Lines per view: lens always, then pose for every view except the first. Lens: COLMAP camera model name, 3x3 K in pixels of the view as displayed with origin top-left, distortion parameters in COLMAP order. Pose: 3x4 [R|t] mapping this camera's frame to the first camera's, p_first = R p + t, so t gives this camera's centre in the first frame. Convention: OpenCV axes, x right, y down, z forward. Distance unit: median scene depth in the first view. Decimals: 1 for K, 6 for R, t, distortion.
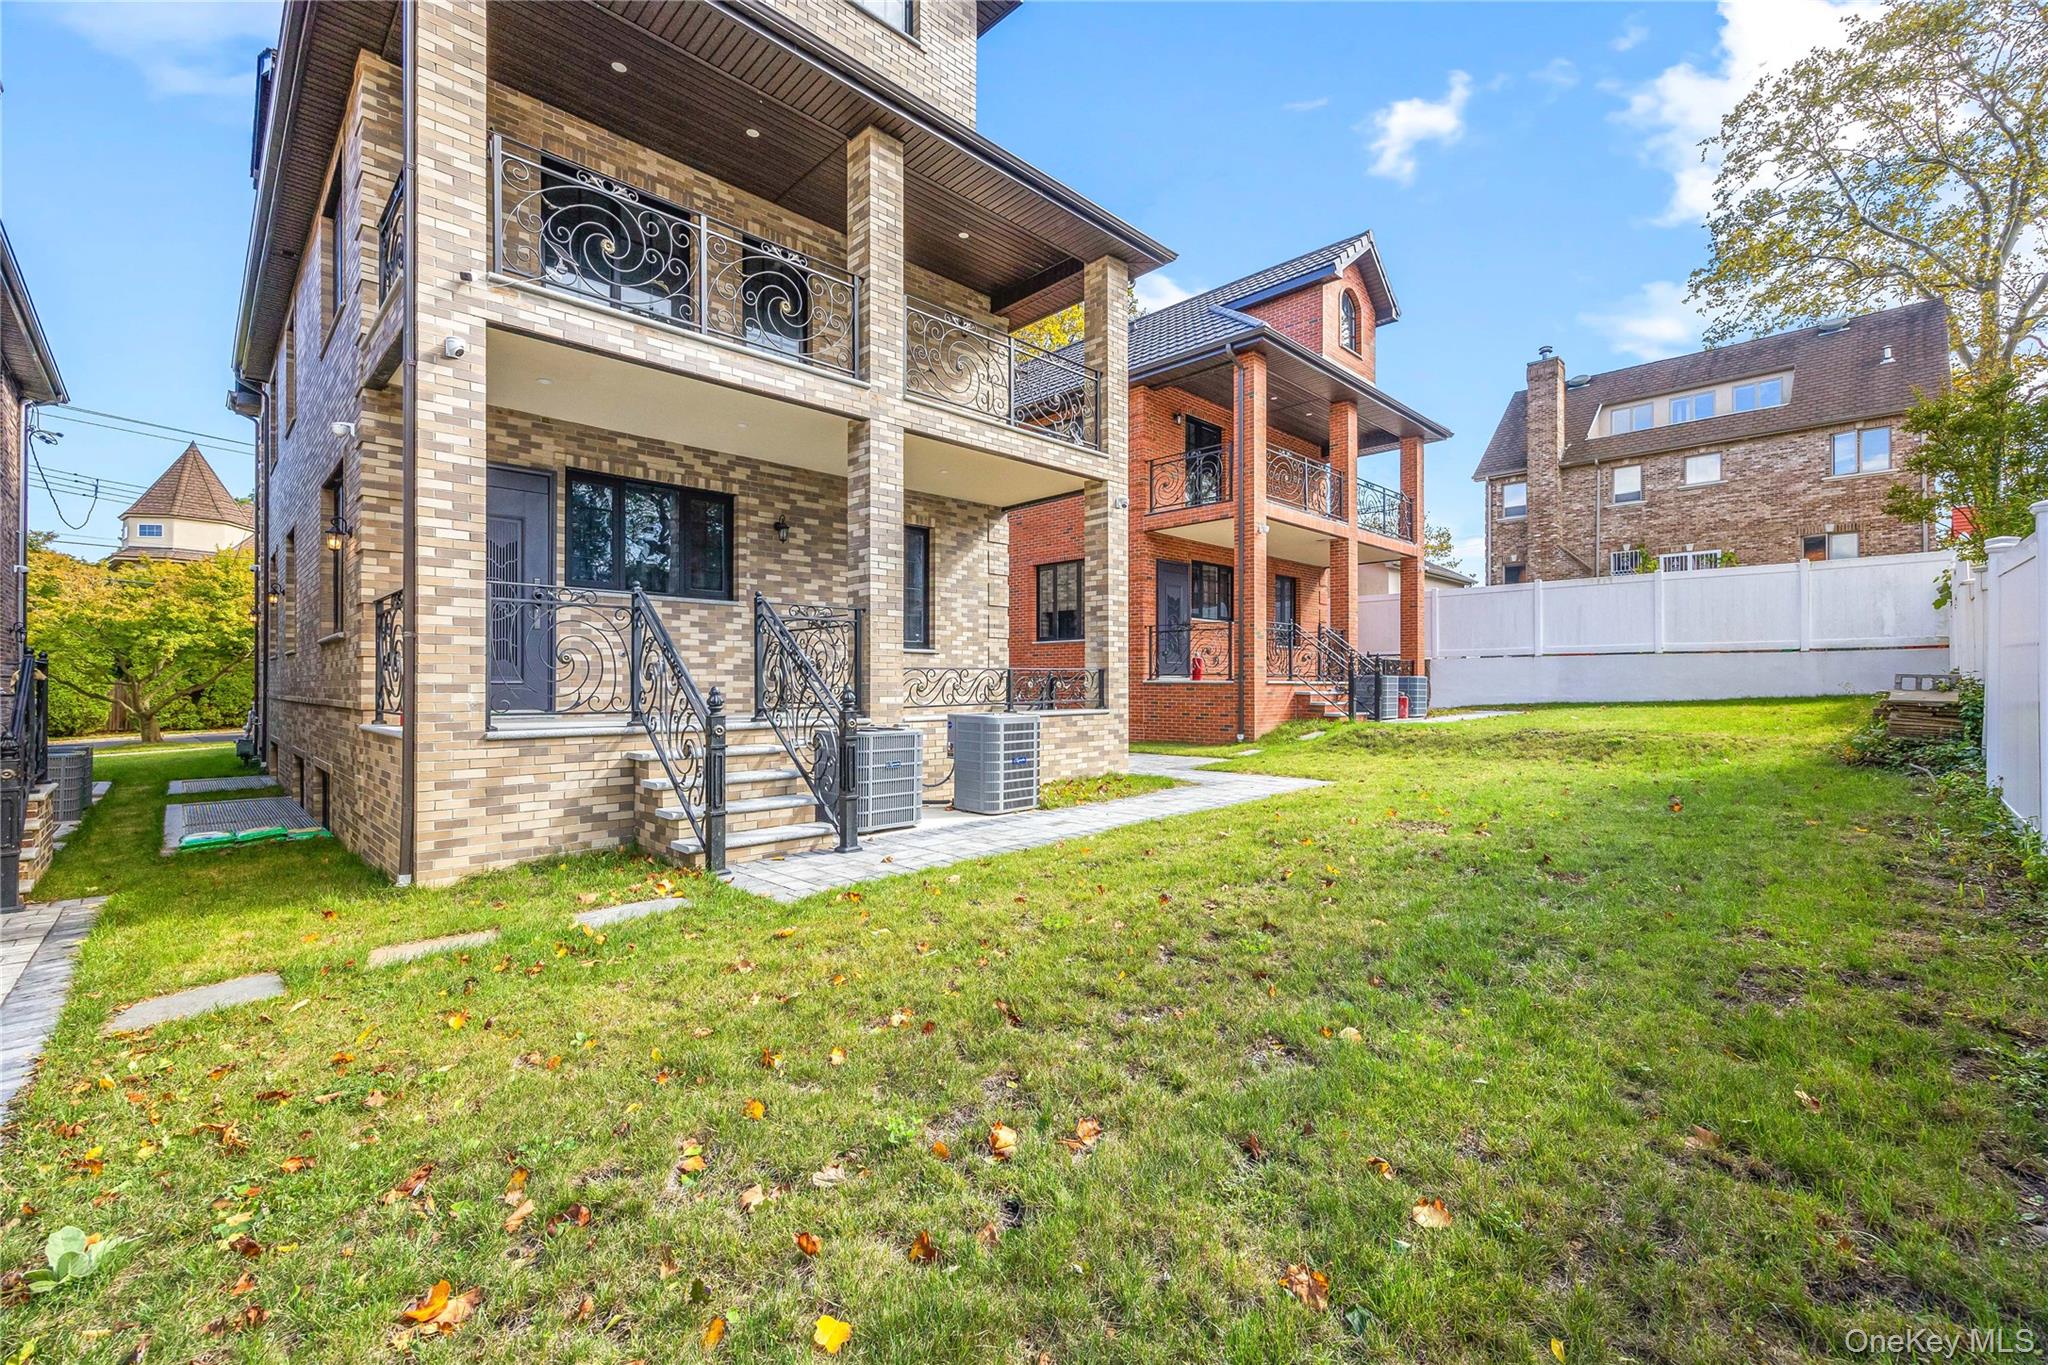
lens RADIAL K [[828.0, 0, 1038.4], [0, 828.0, 676.6], [0, 0, 1]] dist [-0.001615, 0.000041]
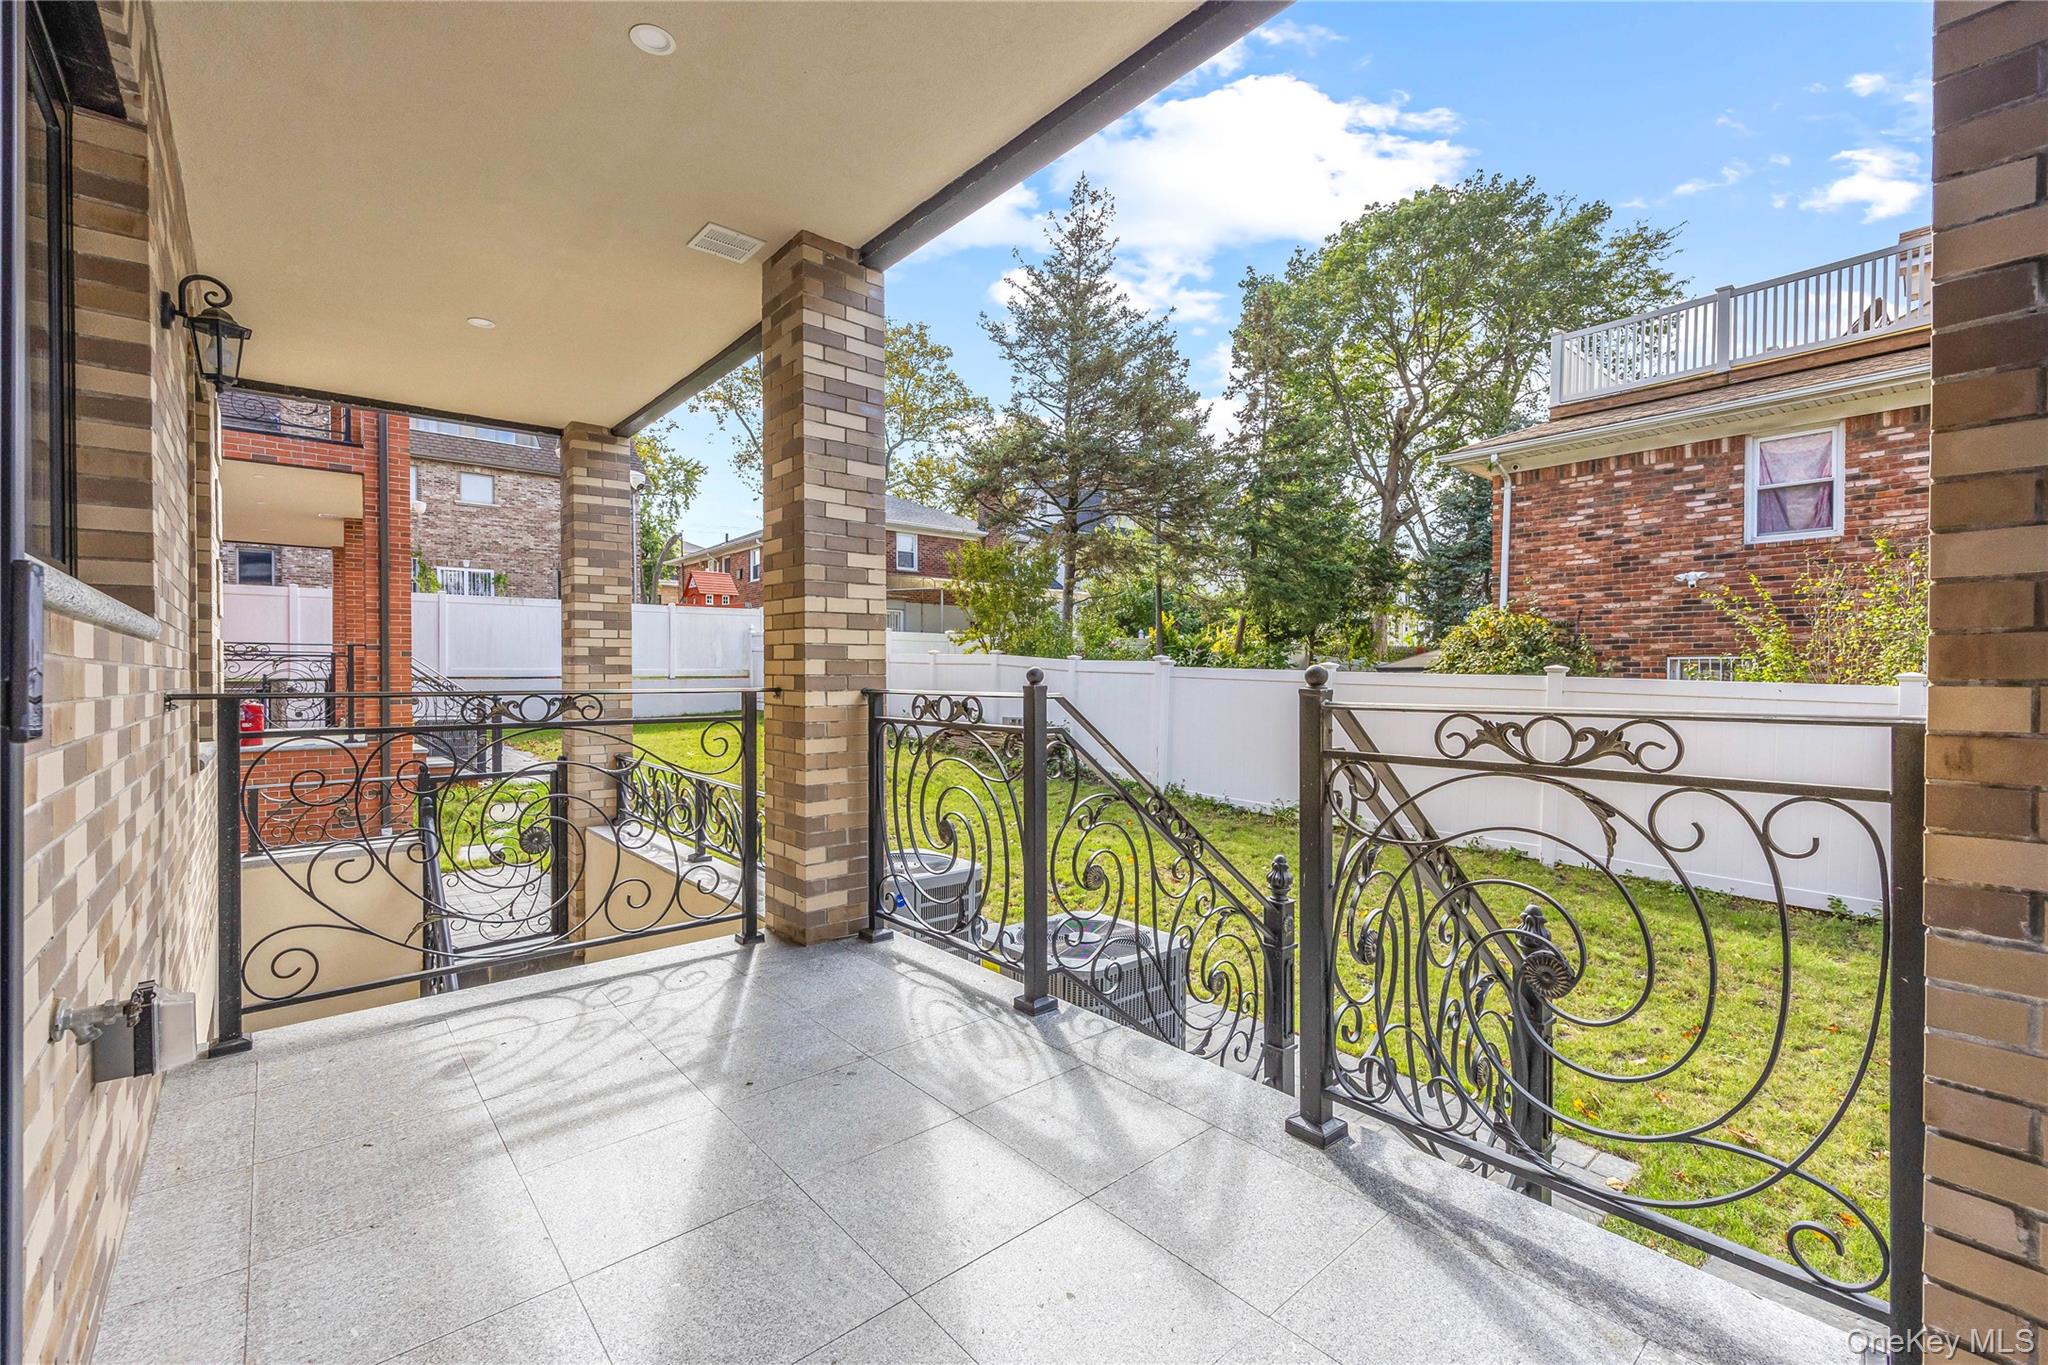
lens RADIAL K [[828.0, 0, 1036.5], [0, 828.0, 681.0], [0, 0, 1]] dist [-0.001615, 0.000041]
pose [[0.049622, -0.010106, 0.998717, -0.190795], [-0.004568, 0.999936, 0.010345, -0.026823], [-0.998758, -0.005075, 0.049573, 0.259619]]
